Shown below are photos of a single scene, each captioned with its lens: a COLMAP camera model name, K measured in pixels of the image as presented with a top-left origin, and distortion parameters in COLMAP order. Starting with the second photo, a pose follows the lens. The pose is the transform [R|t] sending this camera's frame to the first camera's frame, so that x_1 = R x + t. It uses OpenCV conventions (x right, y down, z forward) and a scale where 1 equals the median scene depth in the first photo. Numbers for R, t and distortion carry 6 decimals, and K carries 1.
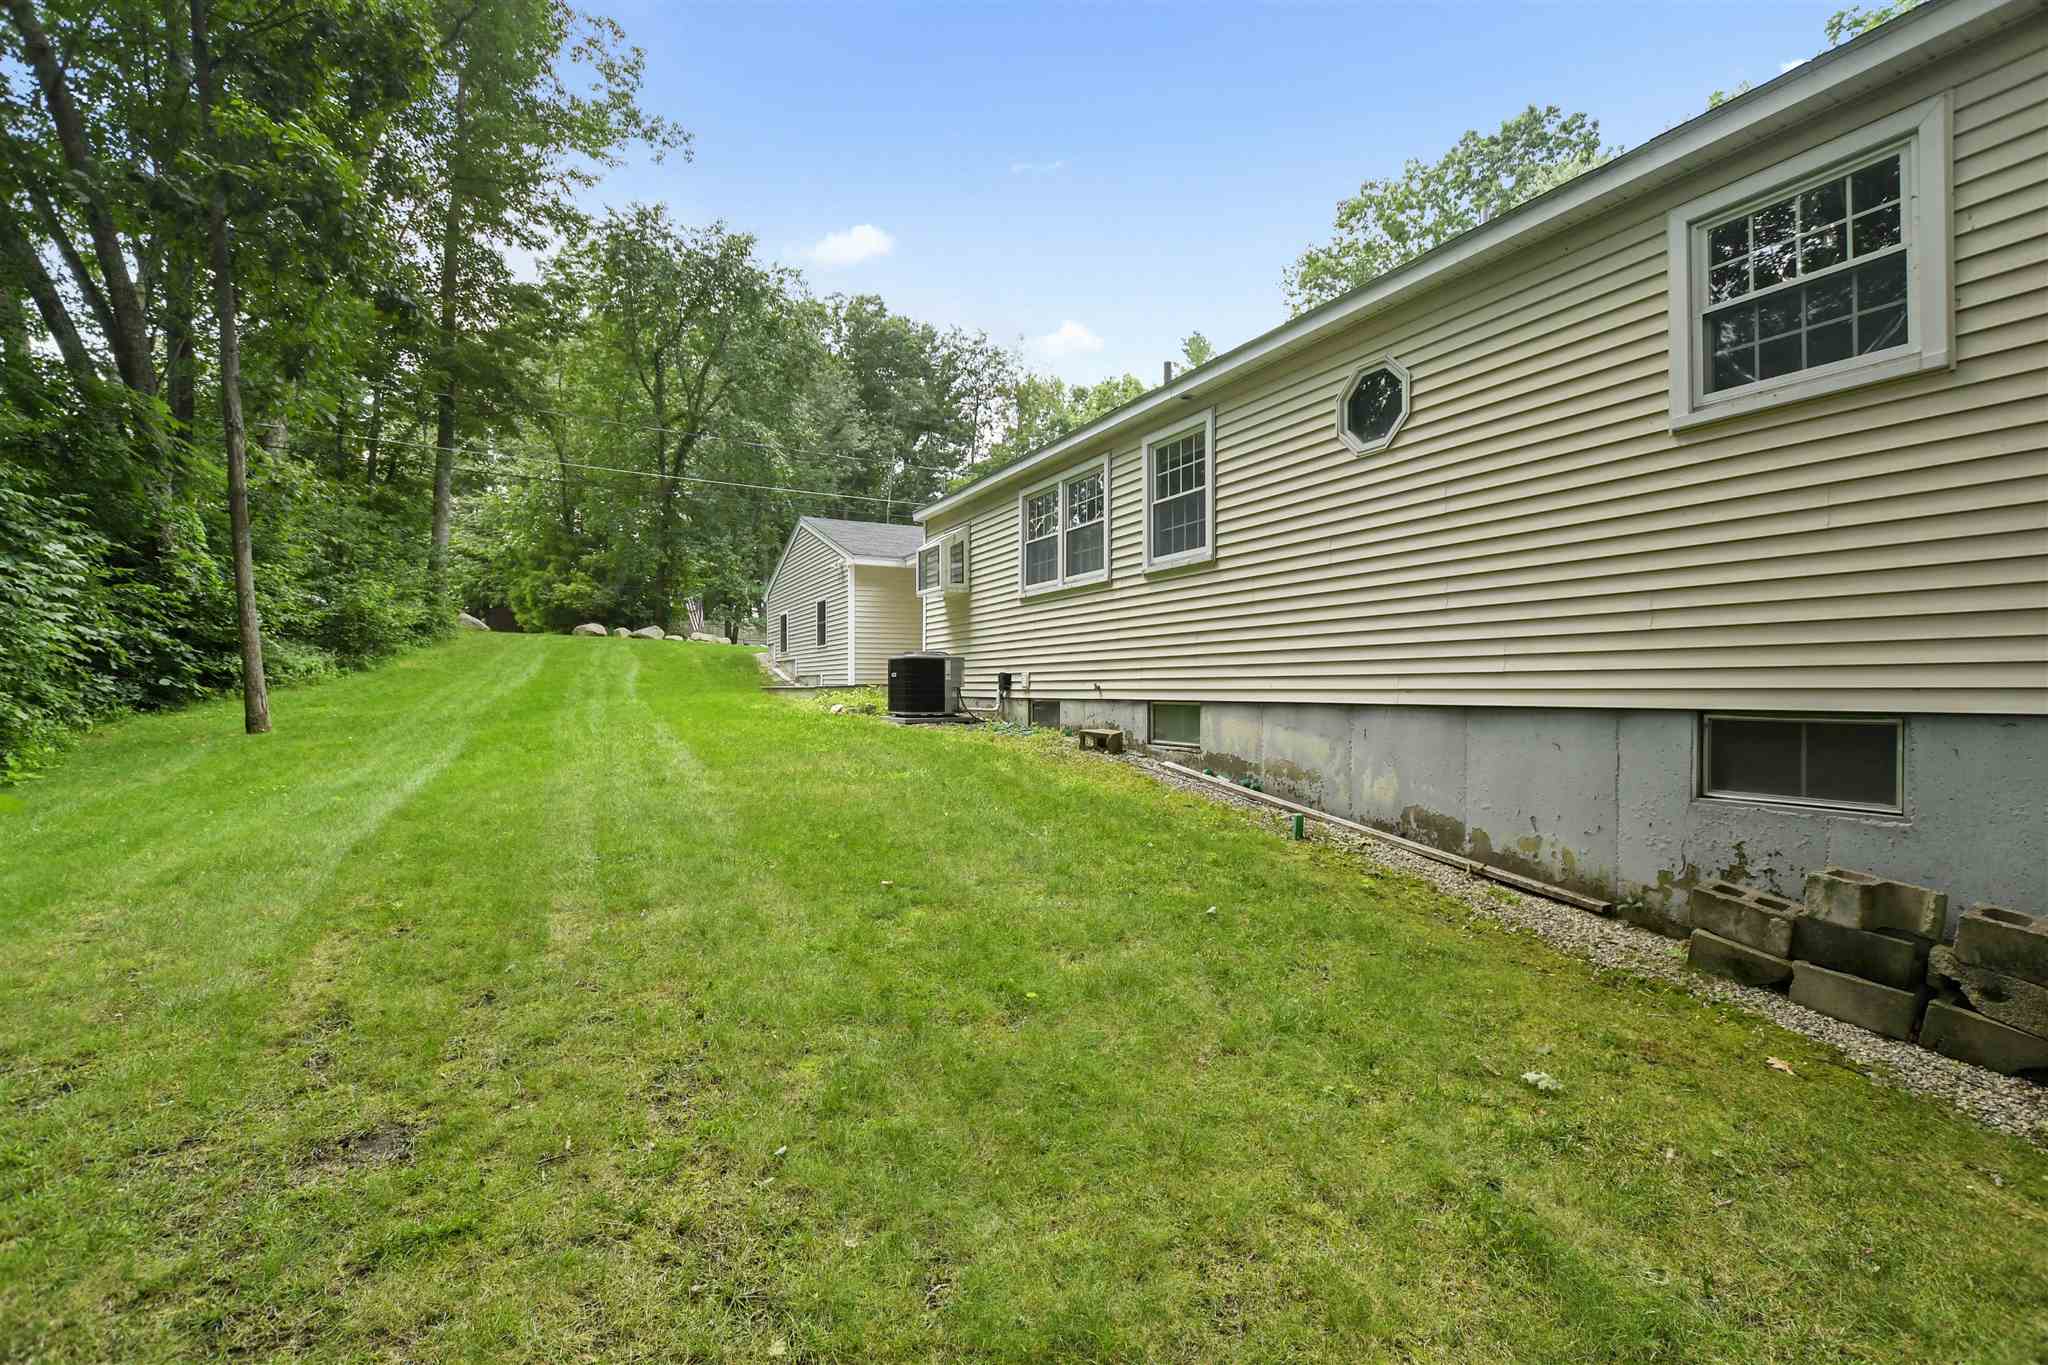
lens RADIAL K [[895.0, 0, 1027.1], [0, 895.0, 690.9], [0, 0, 1]] dist [-0.031659, 0.003093]
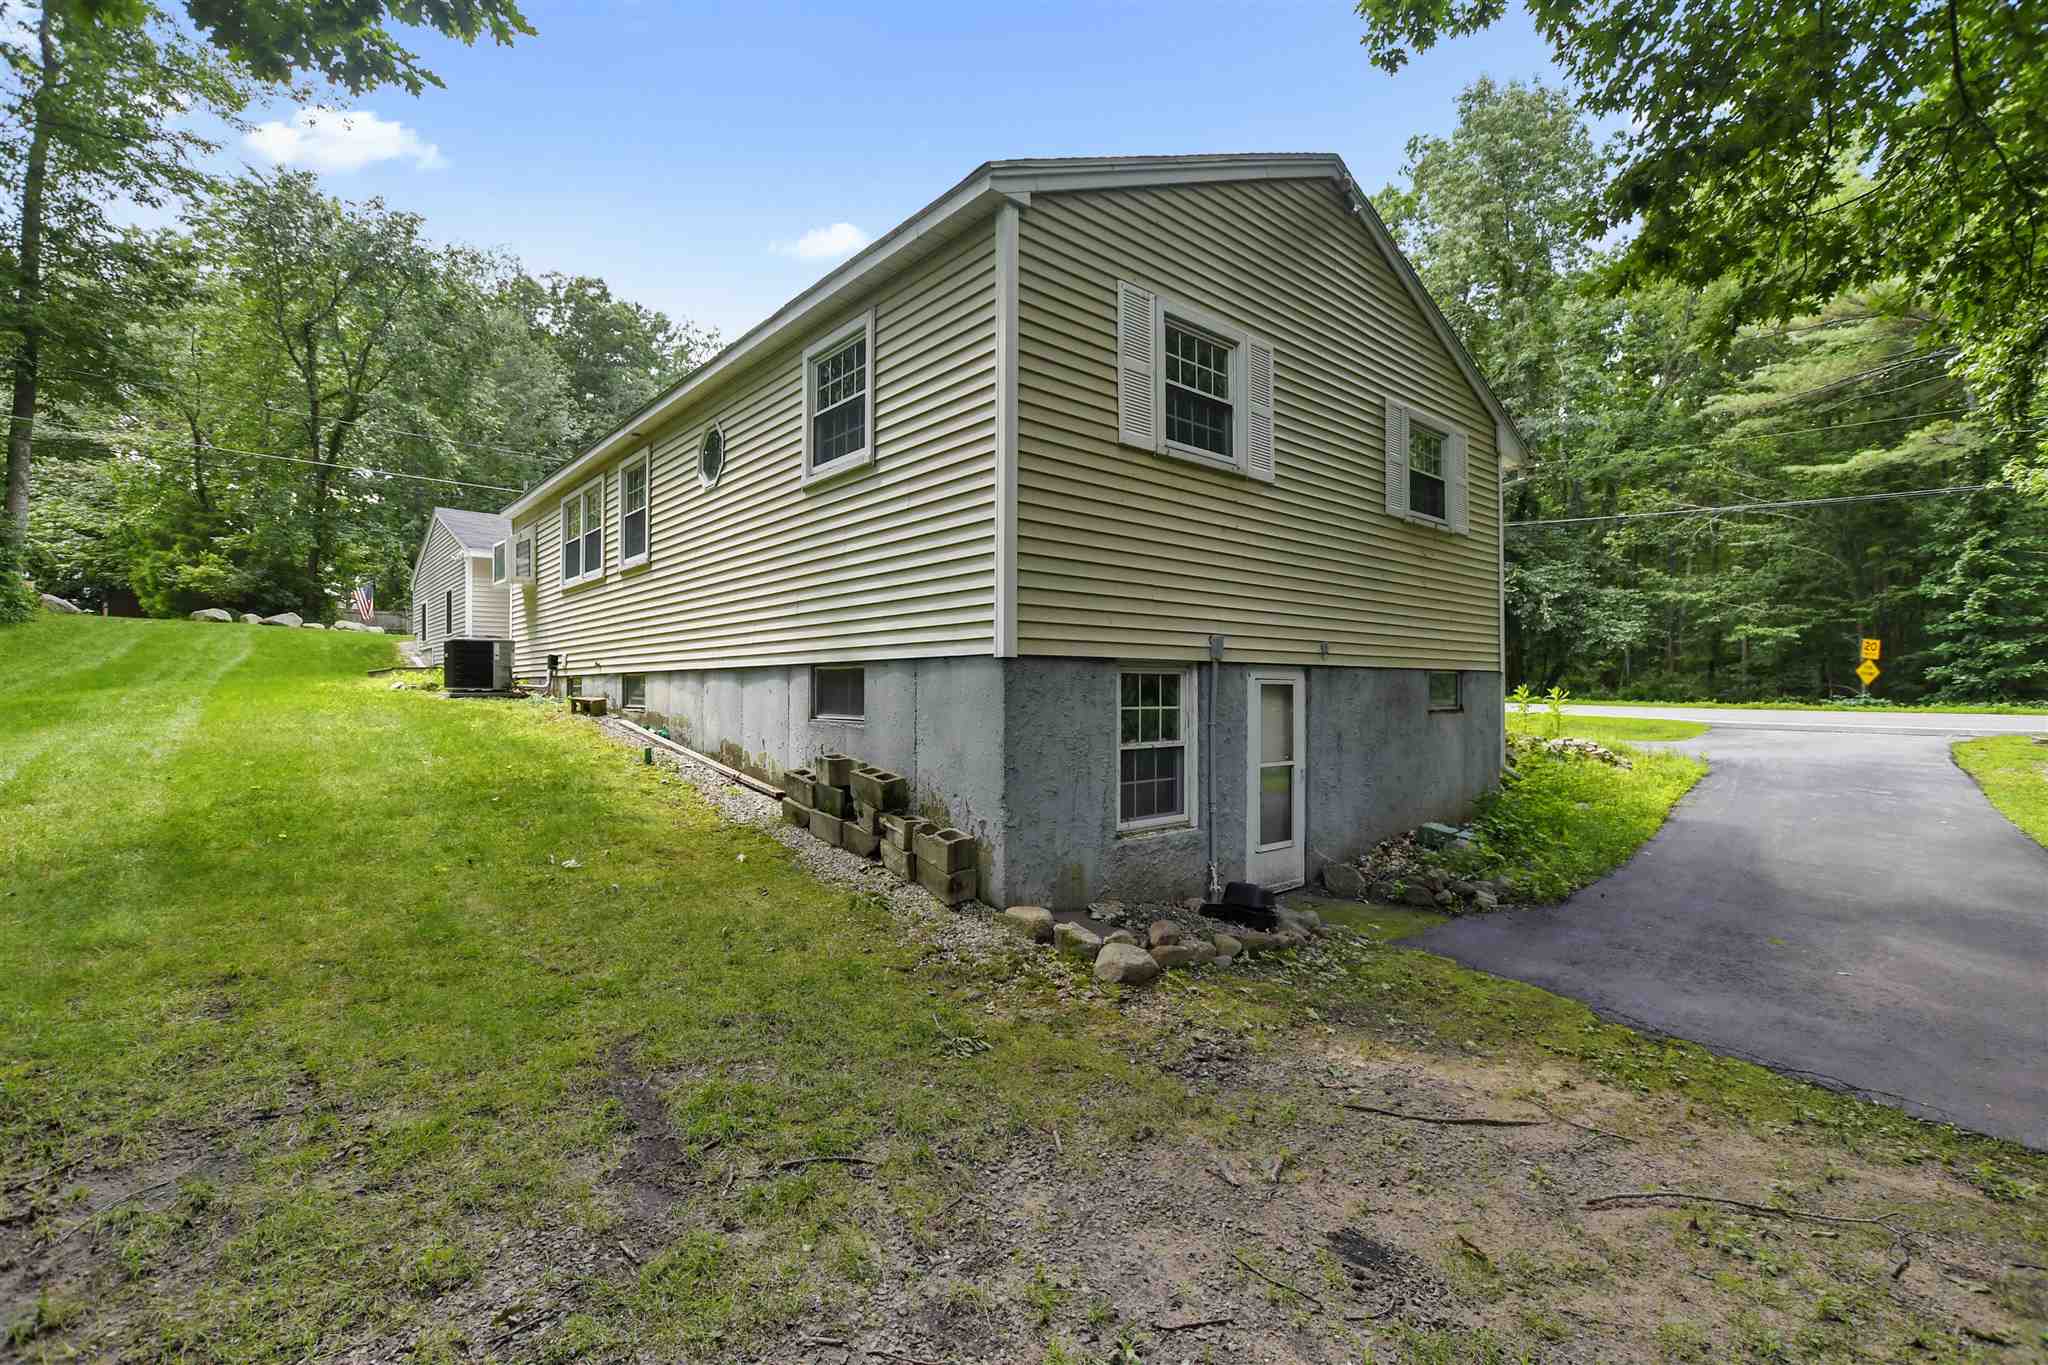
lens RADIAL K [[895.0, 0, 1025.6], [0, 895.0, 689.3], [0, 0, 1]] dist [-0.031659, 0.003093]
pose [[0.969908, 0.002851, 0.243453, 0.127810], [-0.001892, 0.999990, -0.004173, 0.012533], [-0.243463, 0.003587, 0.969904, -0.115556]]
